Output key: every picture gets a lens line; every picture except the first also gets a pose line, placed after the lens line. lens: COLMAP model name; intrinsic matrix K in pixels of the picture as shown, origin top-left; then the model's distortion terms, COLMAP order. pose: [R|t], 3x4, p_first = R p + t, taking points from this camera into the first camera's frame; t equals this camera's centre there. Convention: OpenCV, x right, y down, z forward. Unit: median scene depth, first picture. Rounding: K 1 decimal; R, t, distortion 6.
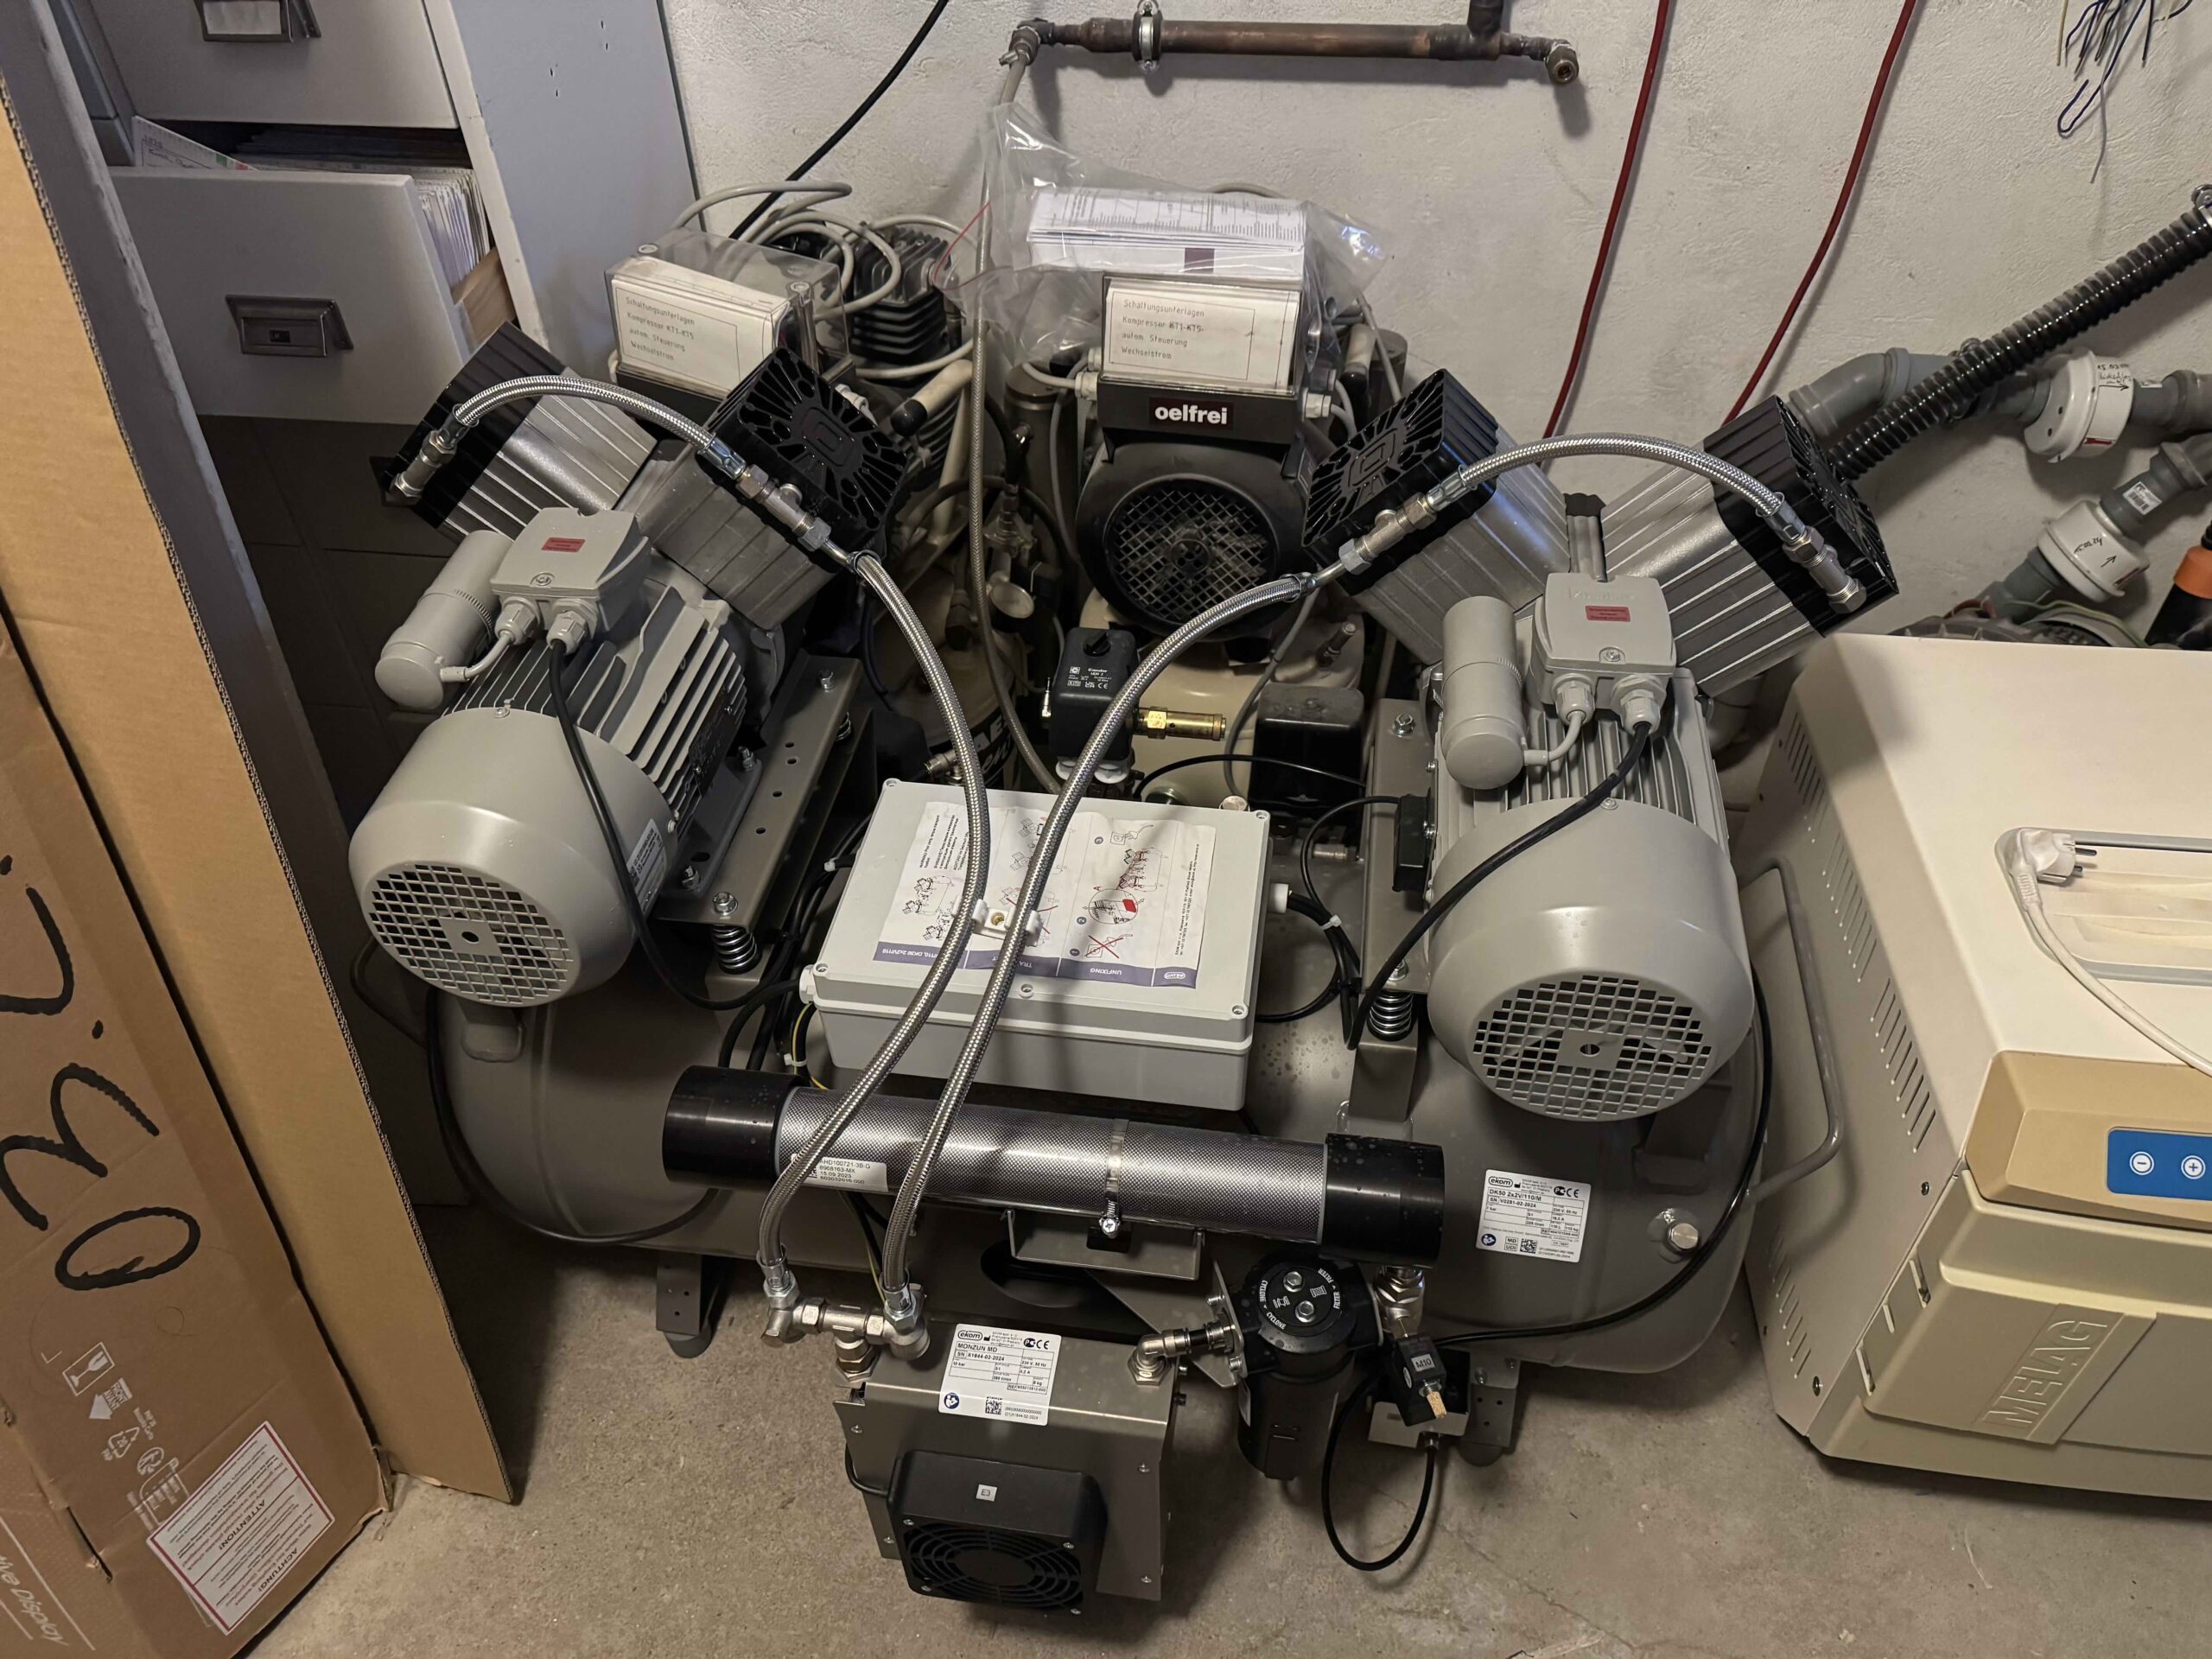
lens RADIAL K [[1571.7, 0, 1098.7], [0, 1571.7, 823.5], [0, 0, 1]] dist [0.023298, -0.031294]
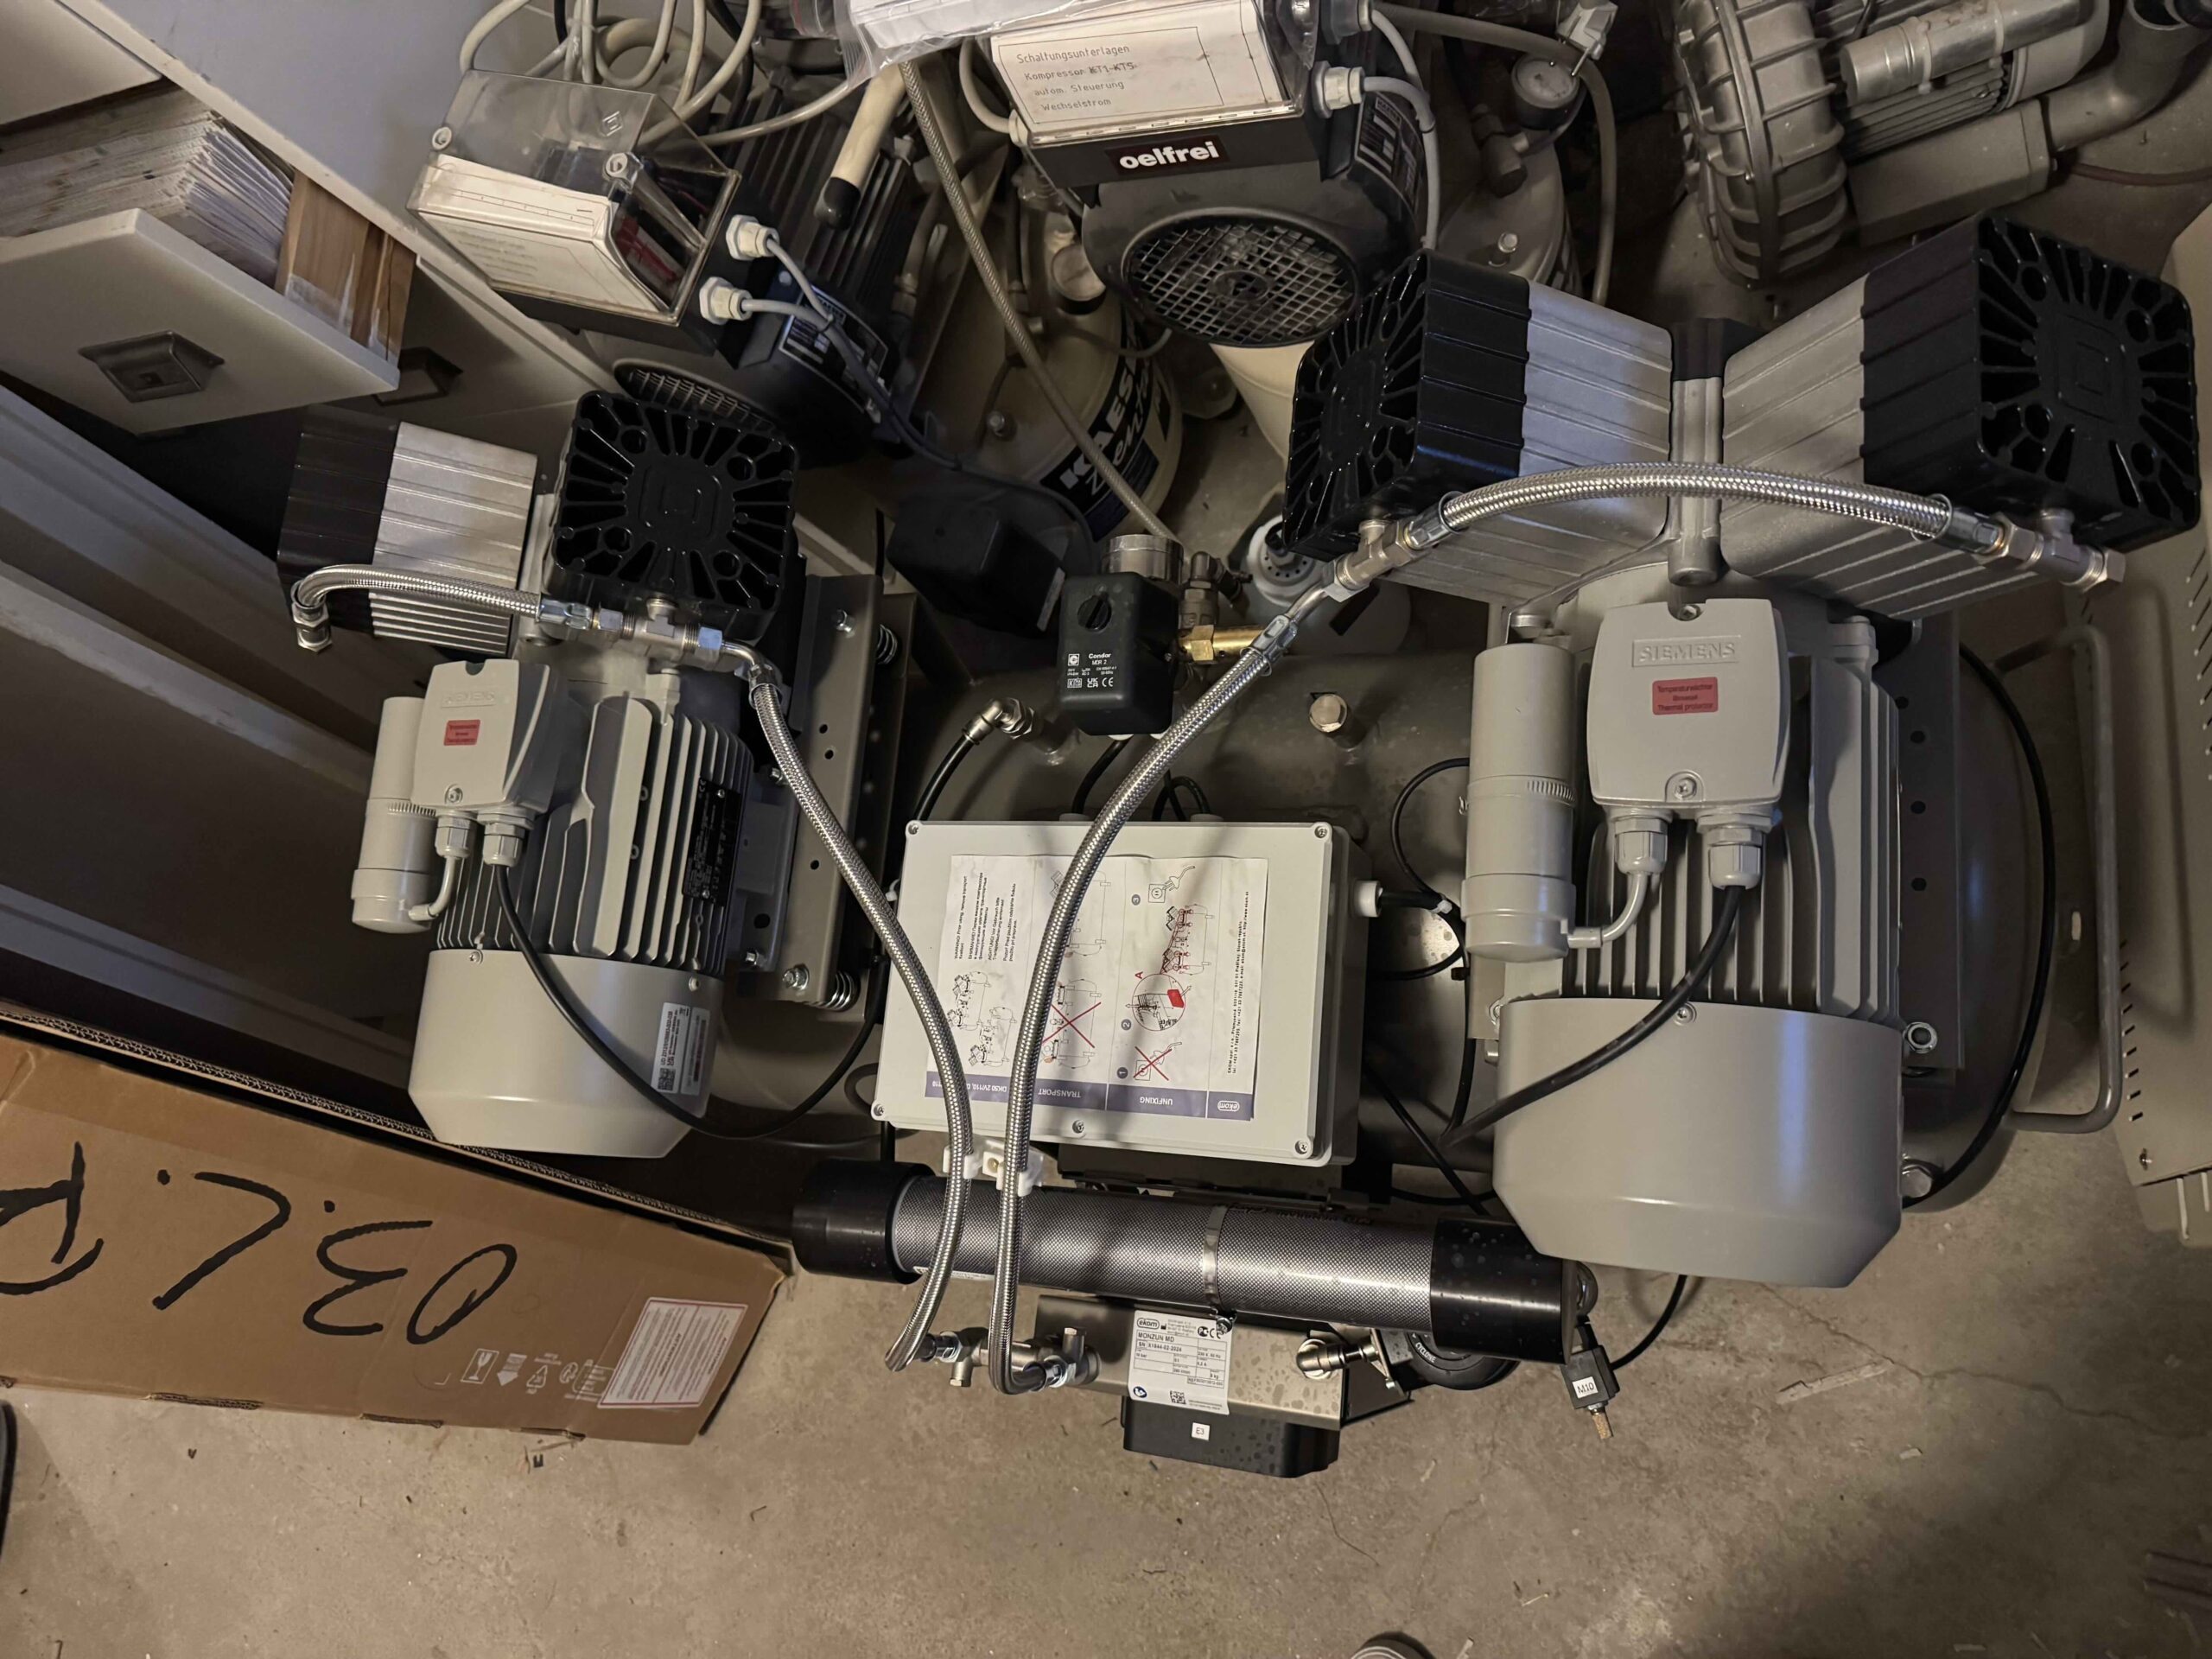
lens RADIAL K [[1571.7, 0, 1105.1], [0, 1571.7, 812.7], [0, 0, 1]] dist [0.023298, -0.031294]
pose [[0.932856, -0.143344, -0.330503, 0.240168], [0.294130, 0.832781, 0.469002, -0.381243], [0.208008, -0.534722, 0.819027, 0.279297]]
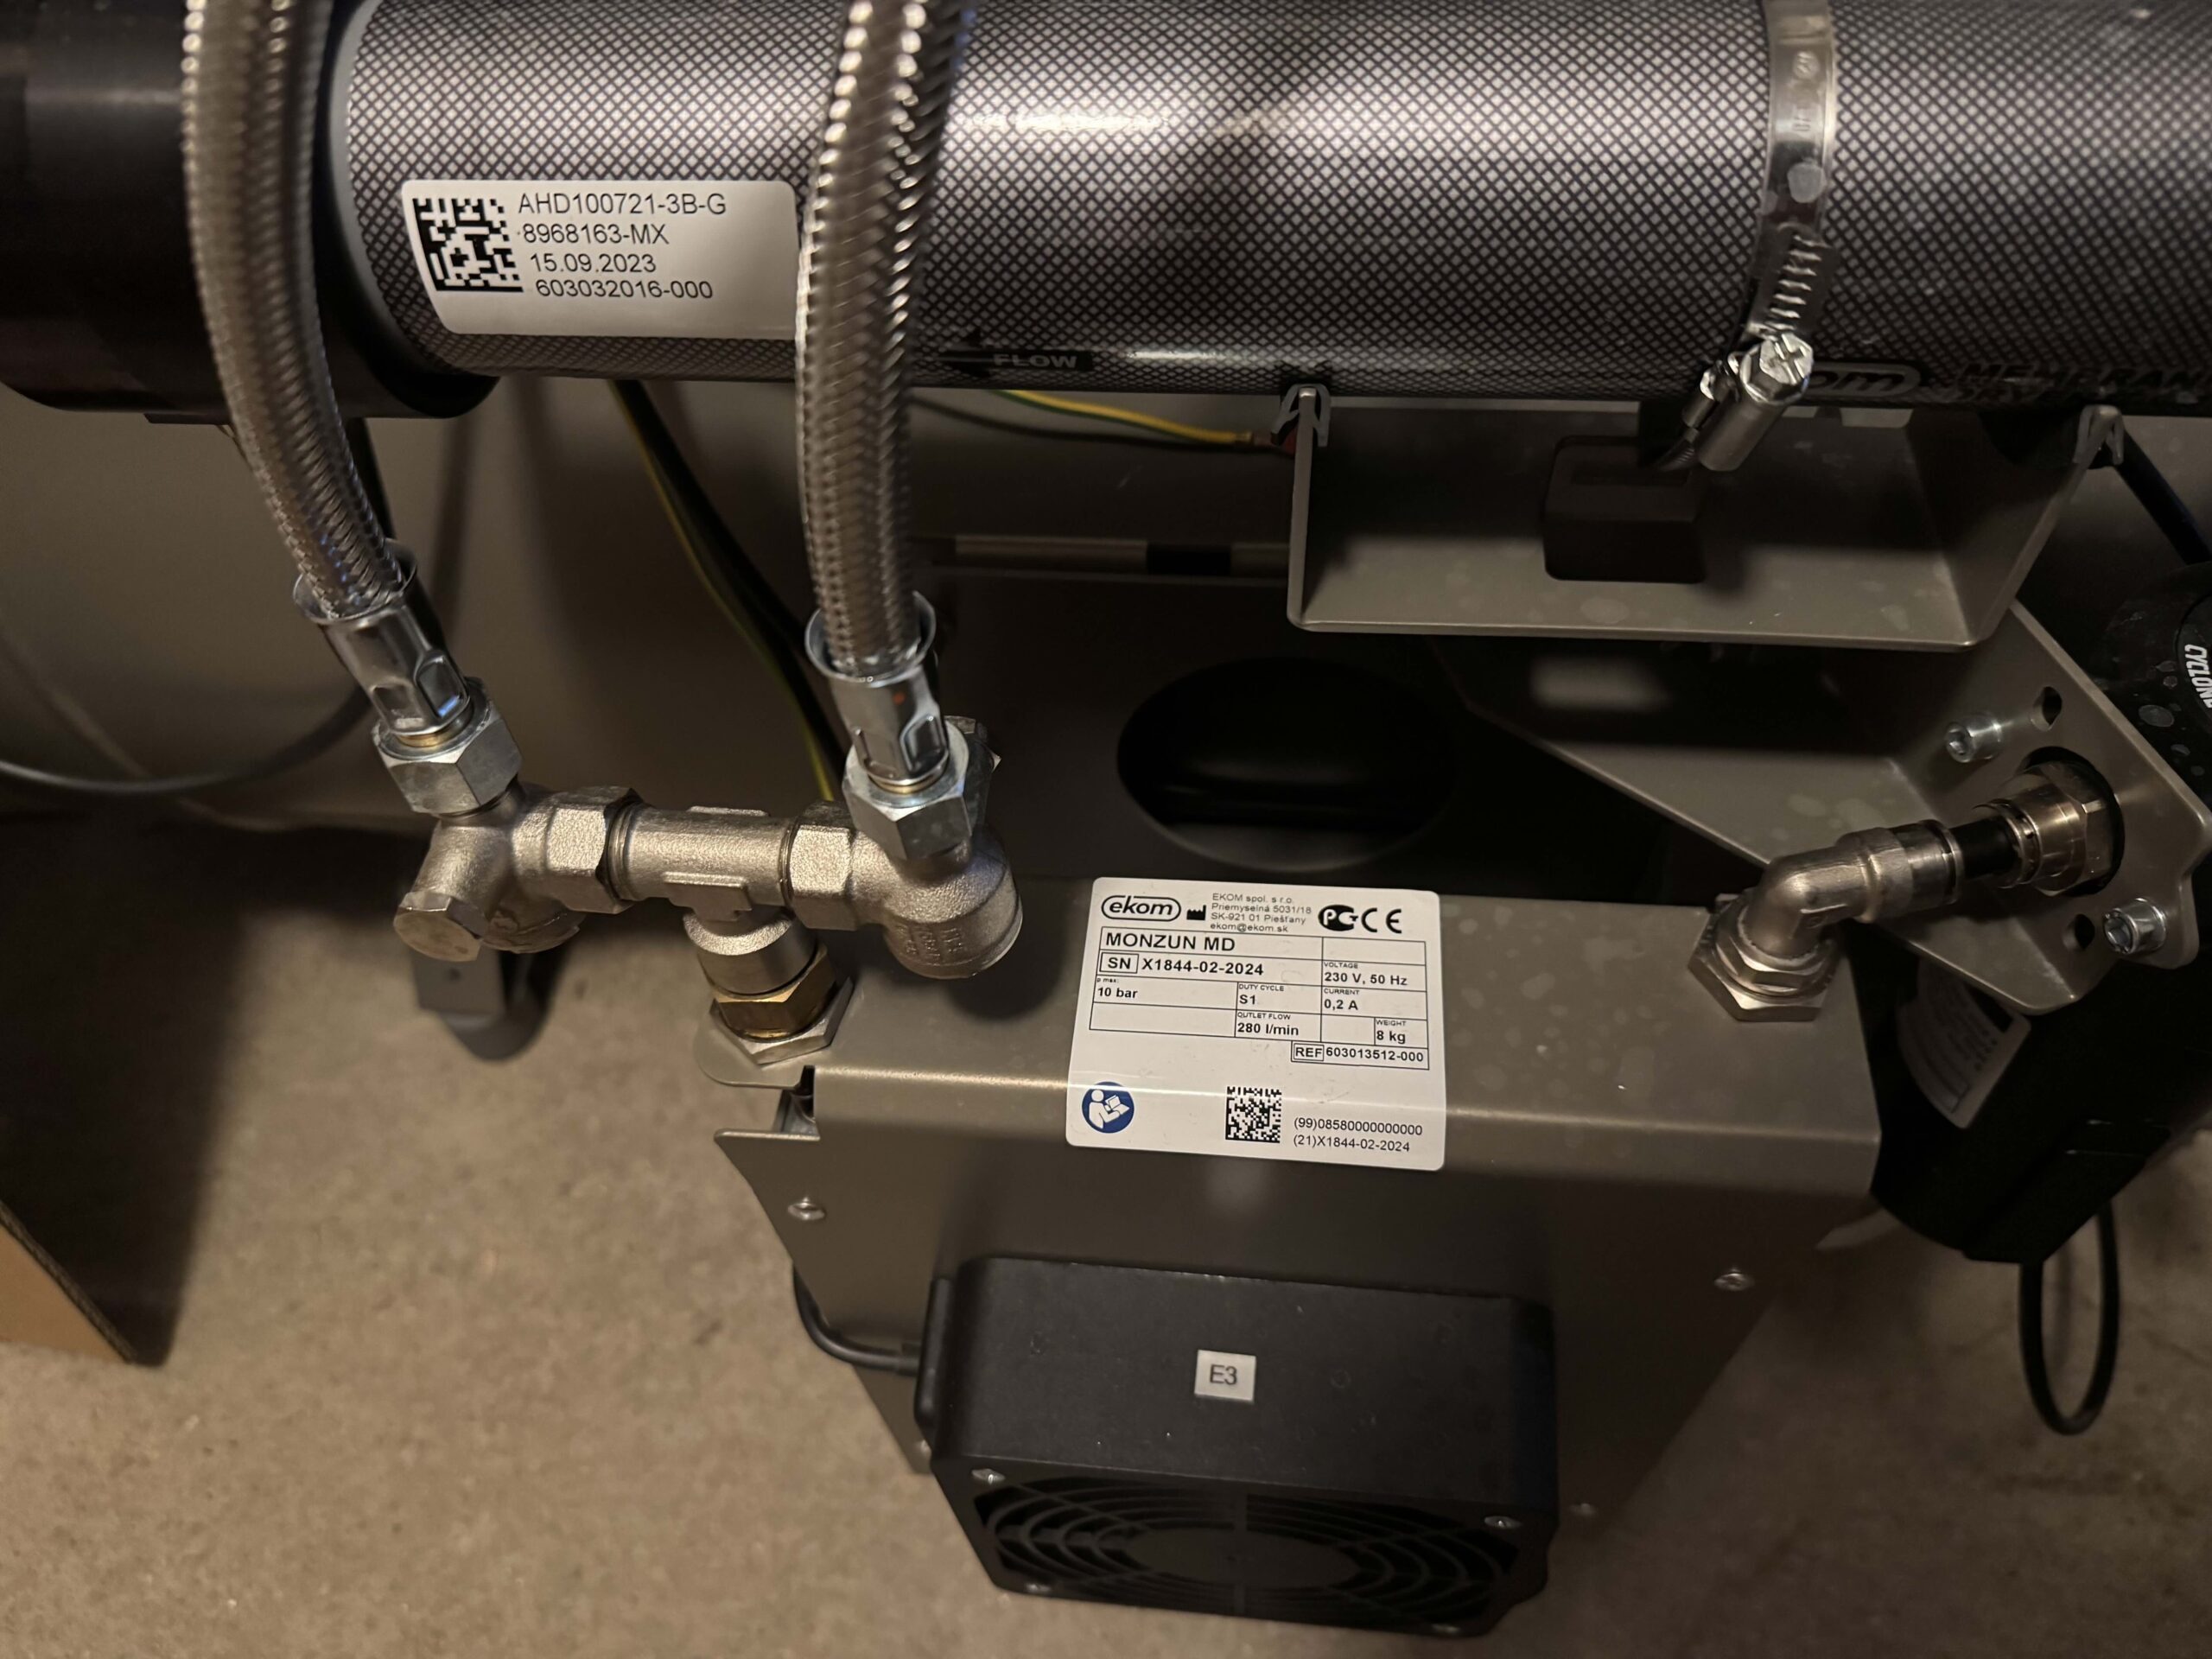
lens RADIAL K [[1571.7, 0, 1102.4], [0, 1571.7, 835.9], [0, 0, 1]] dist [0.023298, -0.031294]
pose [[0.998245, -0.058997, 0.005195, -0.076852], [0.057077, 0.981732, 0.181504, 0.217395], [-0.015809, -0.180889, 0.983376, 0.595811]]
